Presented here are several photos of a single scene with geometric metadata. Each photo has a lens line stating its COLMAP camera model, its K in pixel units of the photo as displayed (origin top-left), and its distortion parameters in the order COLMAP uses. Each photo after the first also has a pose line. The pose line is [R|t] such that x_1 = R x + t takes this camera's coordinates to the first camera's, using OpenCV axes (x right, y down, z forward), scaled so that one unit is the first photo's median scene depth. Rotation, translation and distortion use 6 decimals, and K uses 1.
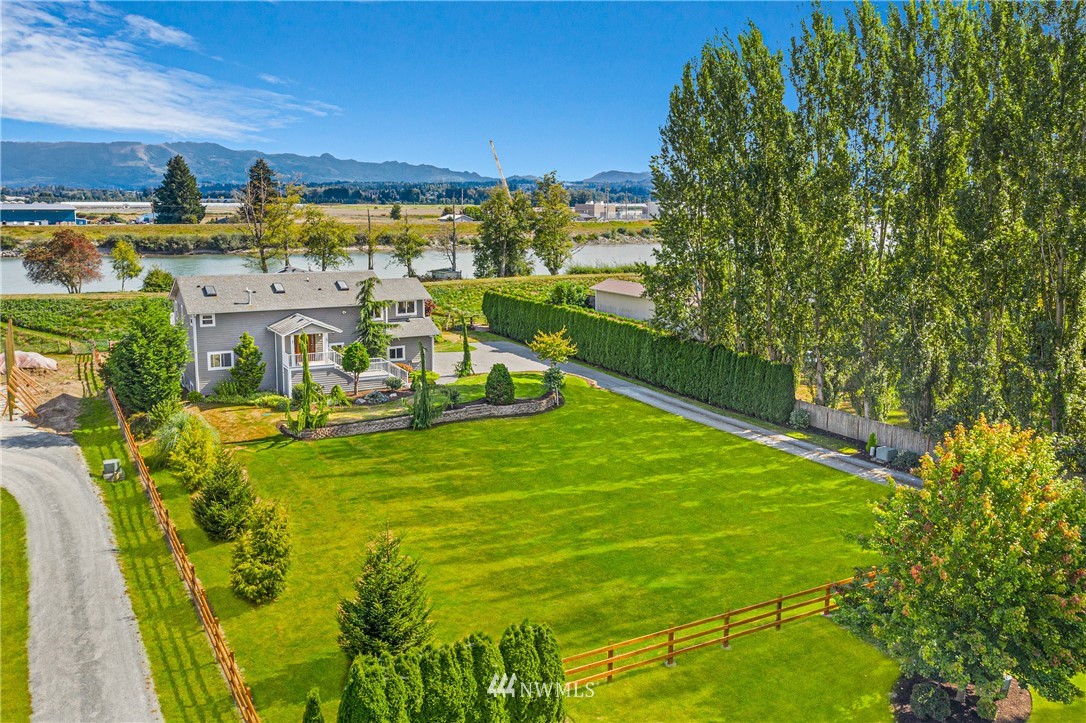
lens RADIAL K [[881.6, 0, 543.0], [0, 881.6, 361.5], [0, 0, 1]] dist [-0.008805, 0.014487]
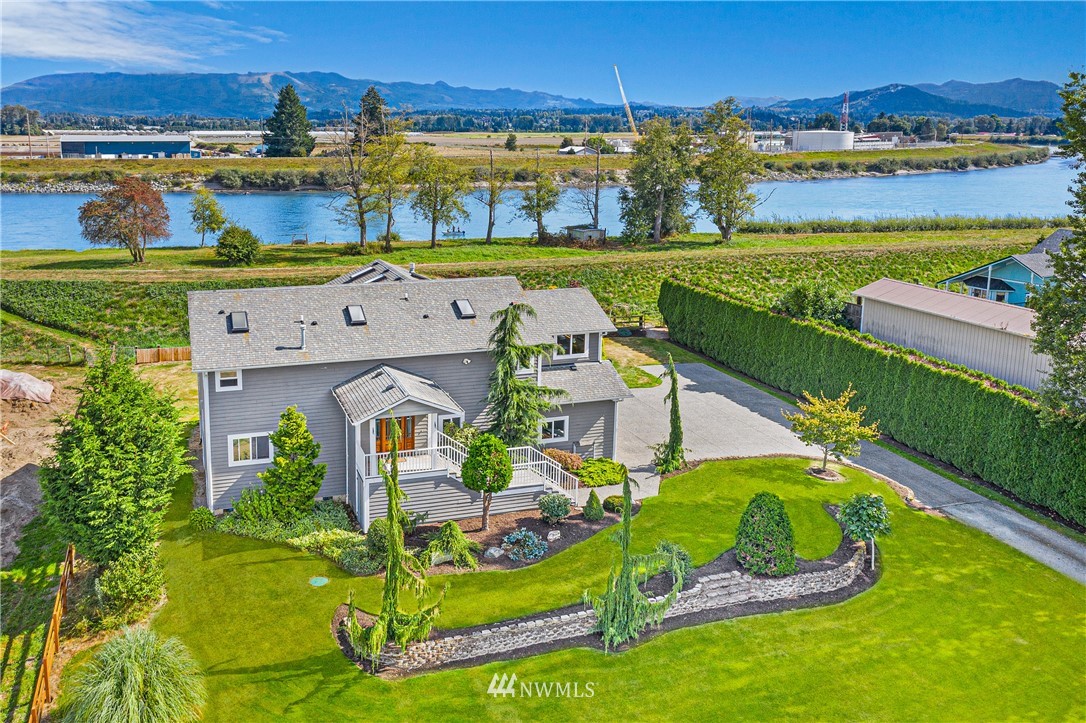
lens RADIAL K [[900.6, 0, 468.8], [0, 900.6, 302.2], [0, 0, 1]] dist [-0.006096, 0.002483]
pose [[0.979069, 0.036009, -0.200319, -0.077162], [-0.033837, 0.999326, 0.014256, -0.070822], [0.200697, -0.007180, 0.979627, 0.305242]]
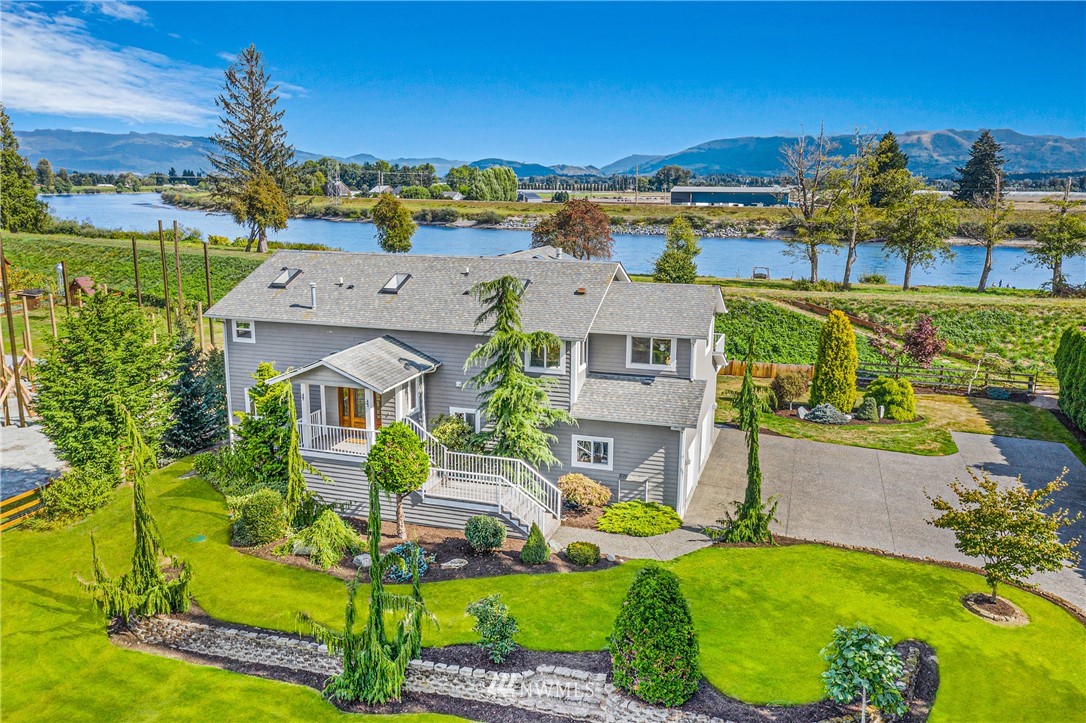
lens RADIAL K [[881.6, 0, 543.0], [0, 881.6, 361.5], [0, 0, 1]] dist [-0.008805, 0.014487]
pose [[0.678122, 0.141998, -0.721101, 0.094205], [-0.134279, 0.988580, 0.068394, -0.058755], [0.722579, 0.050449, 0.689445, 0.489021]]
